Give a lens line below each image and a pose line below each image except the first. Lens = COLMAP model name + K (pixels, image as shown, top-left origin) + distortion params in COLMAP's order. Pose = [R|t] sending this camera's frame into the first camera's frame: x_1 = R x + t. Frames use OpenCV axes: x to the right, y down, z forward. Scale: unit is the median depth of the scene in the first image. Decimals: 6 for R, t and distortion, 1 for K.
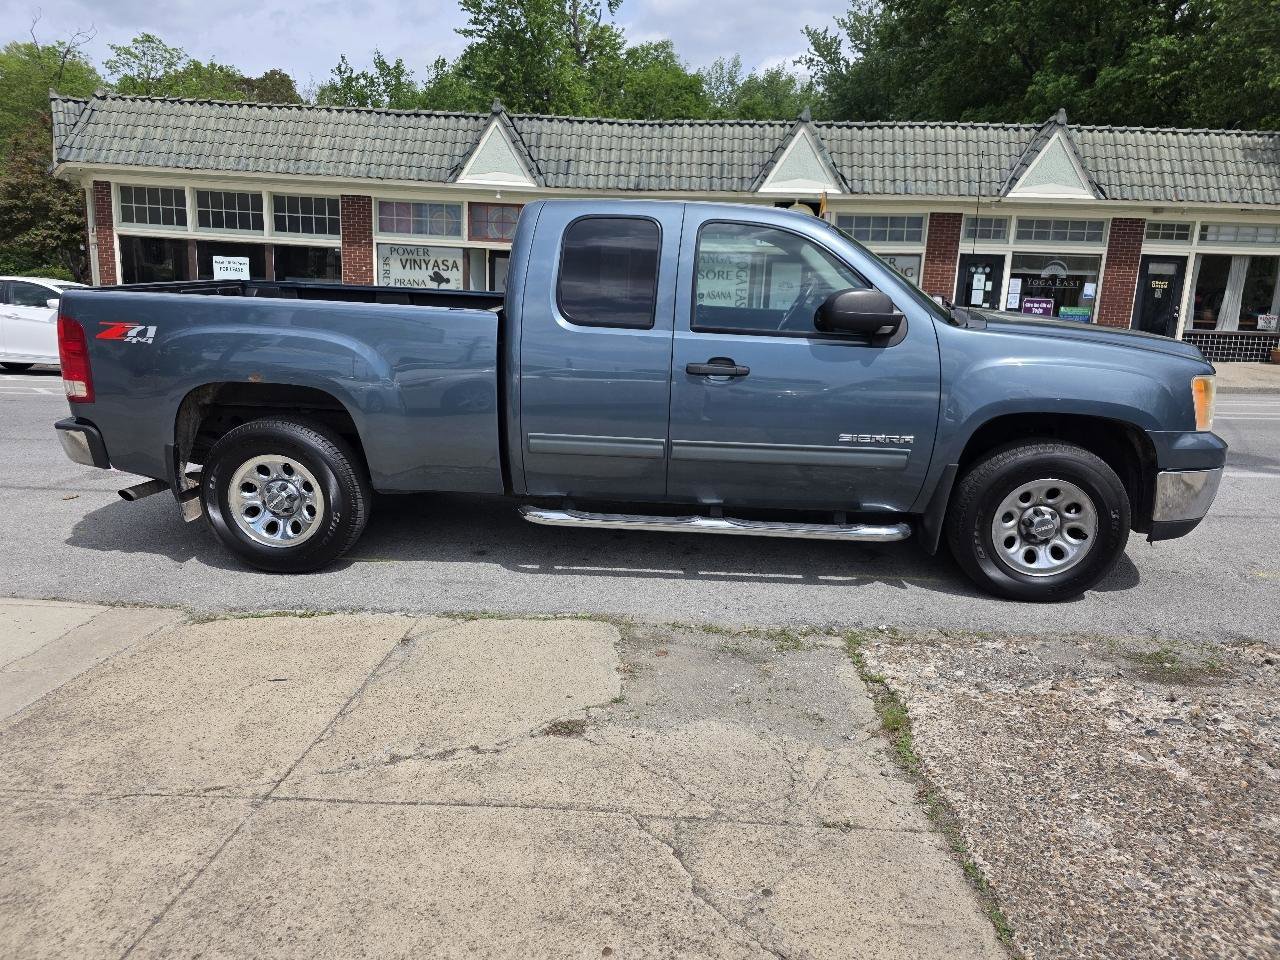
lens RADIAL K [[880.2, 0, 655.5], [0, 880.2, 472.4], [0, 0, 1]] dist [0.042193, -0.034740]
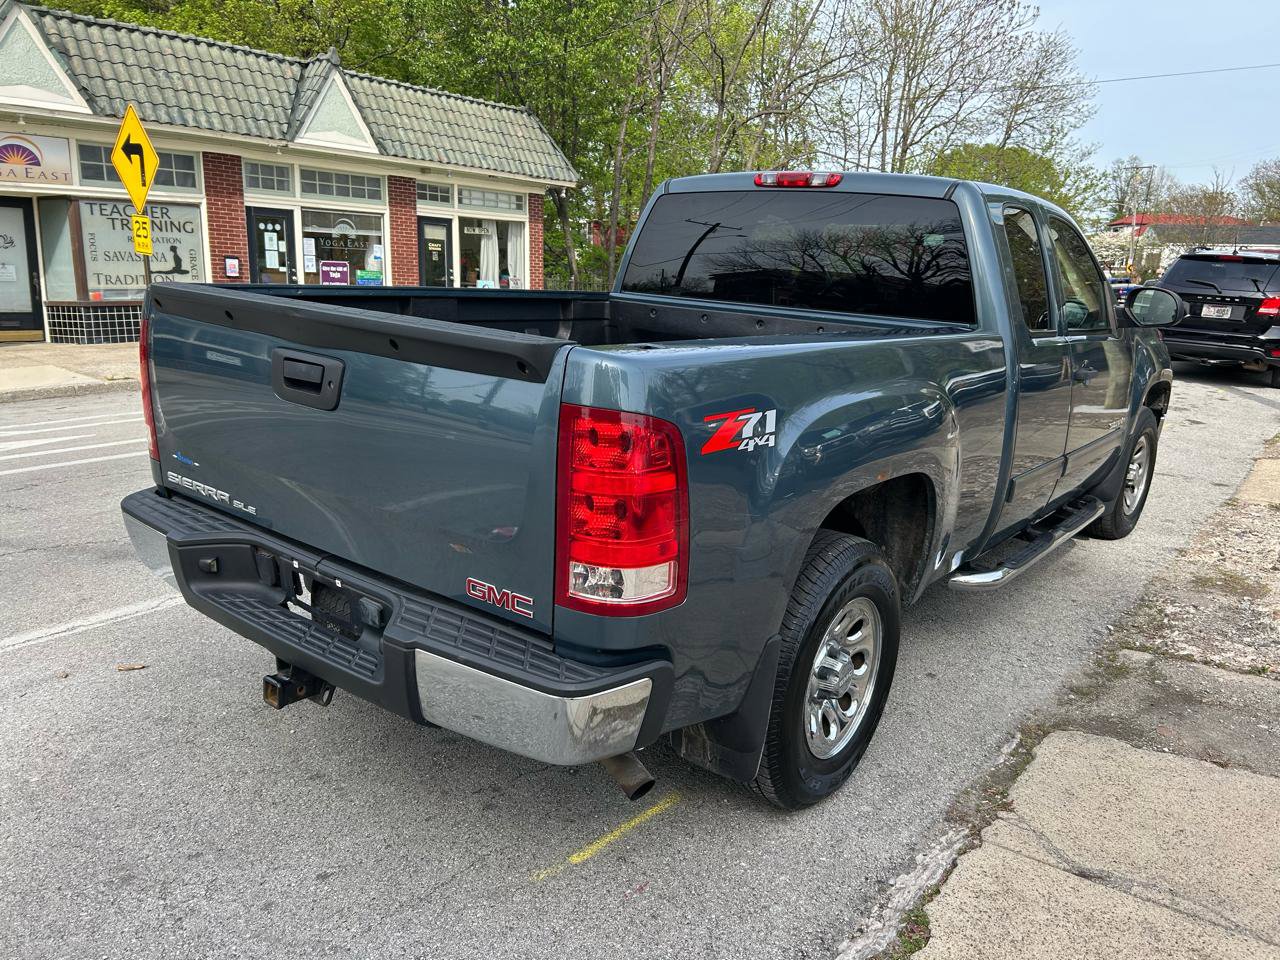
lens RADIAL K [[980.2, 0, 638.6], [0, 980.2, 484.9], [0, 0, 1]] dist [0.047321, -0.052827]
pose [[0.569623, -0.188637, 0.799966, -0.254056], [0.160026, 0.980134, 0.117174, -0.047846], [-0.806177, 0.061270, 0.588494, 0.206066]]
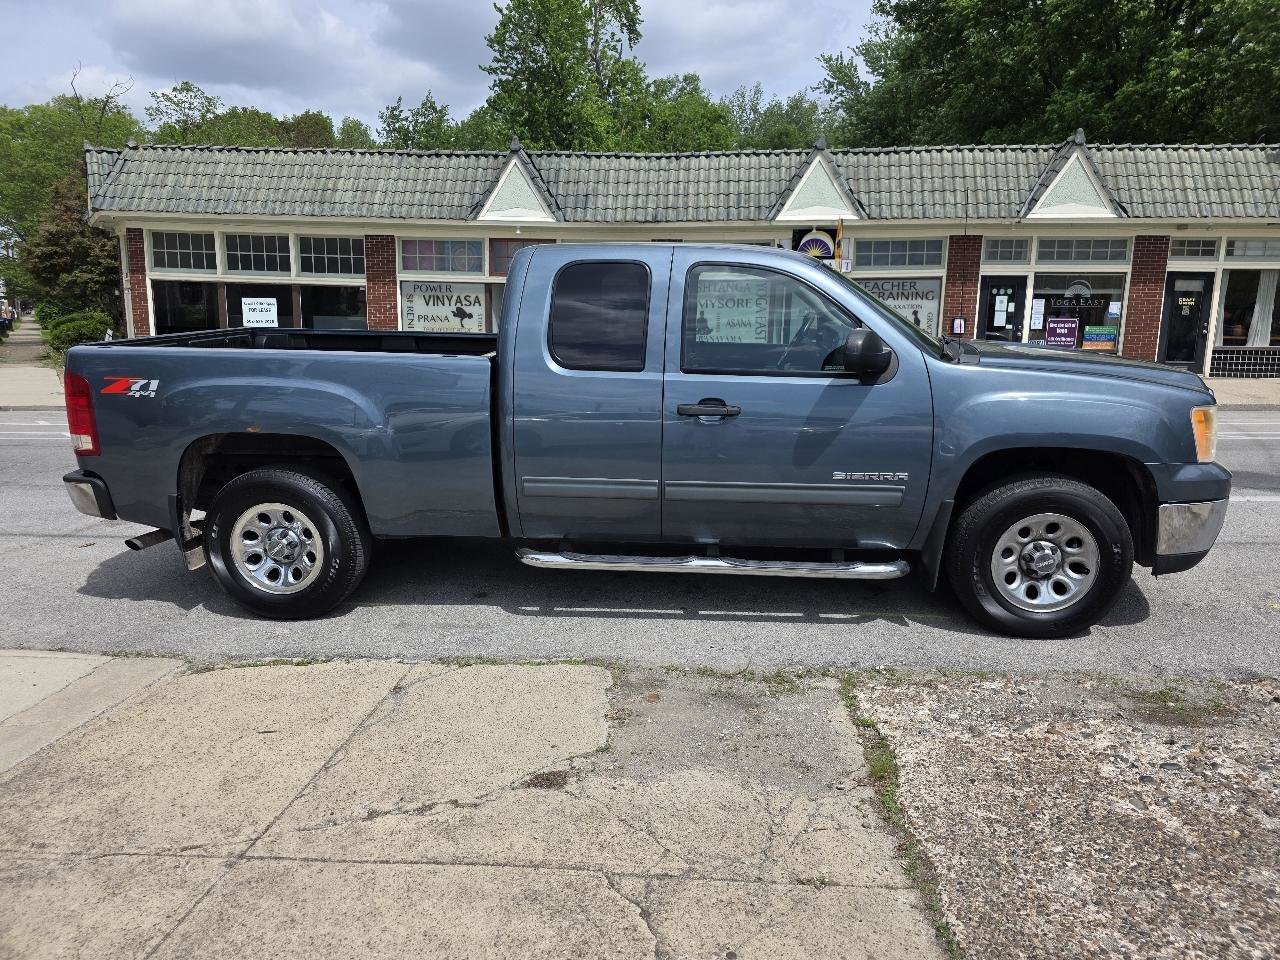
lens RADIAL K [[881.5, 0, 656.3], [0, 881.5, 476.2], [0, 0, 1]] dist [0.042005, -0.034634]
pose [[0.999326, -0.019915, -0.030848, 0.006420], [0.019088, 0.999456, -0.026888, -0.002498], [0.031367, 0.026281, 0.999162, -0.000134]]
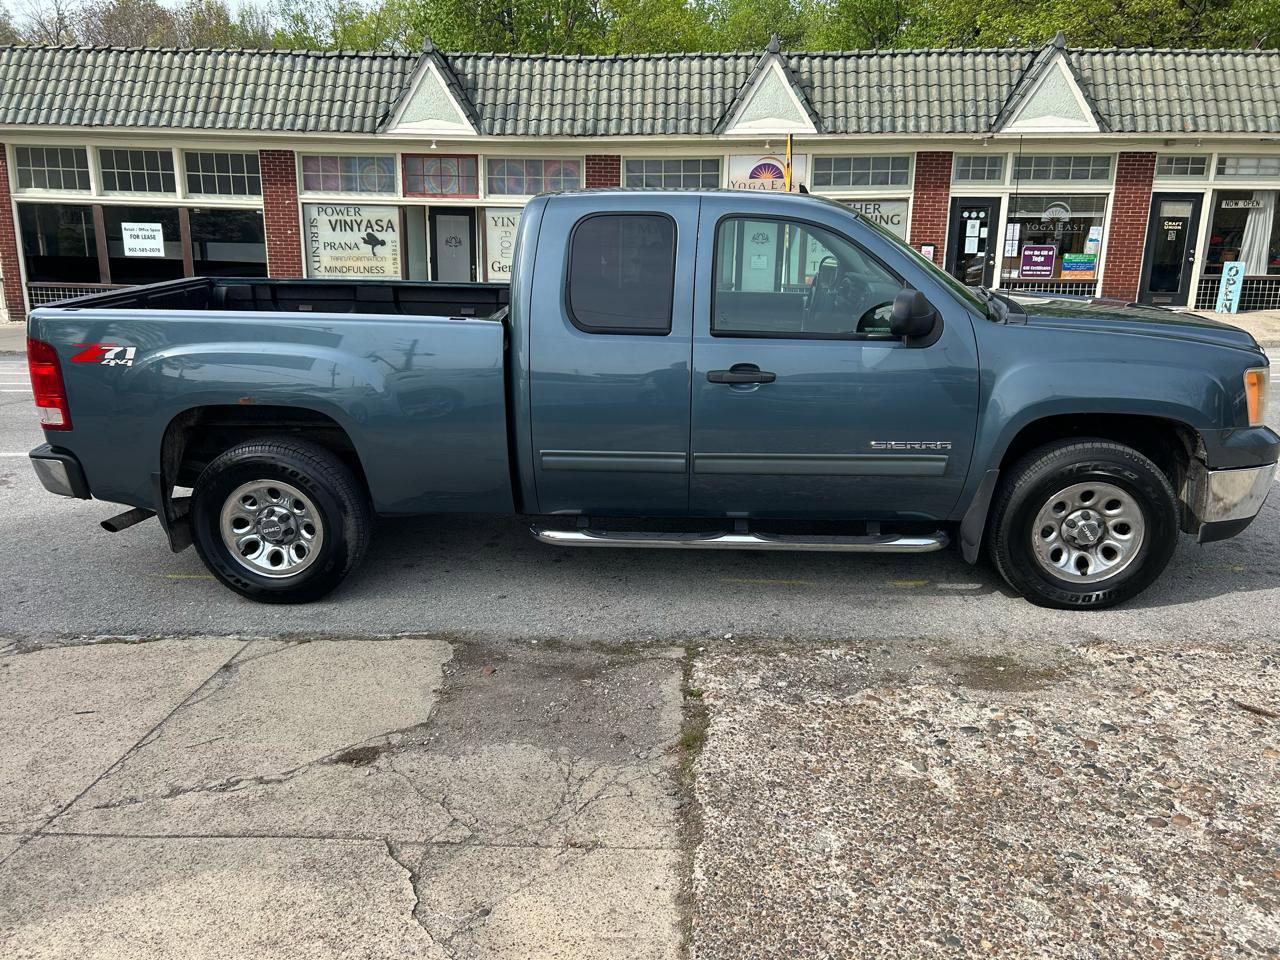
lens RADIAL K [[980.2, 0, 638.6], [0, 980.2, 484.9], [0, 0, 1]] dist [0.047321, -0.052827]
pose [[0.999607, -0.027848, -0.003092, 0.025104], [0.027950, 0.998786, 0.040562, -0.005901], [0.001959, -0.040633, 0.999172, -0.011685]]
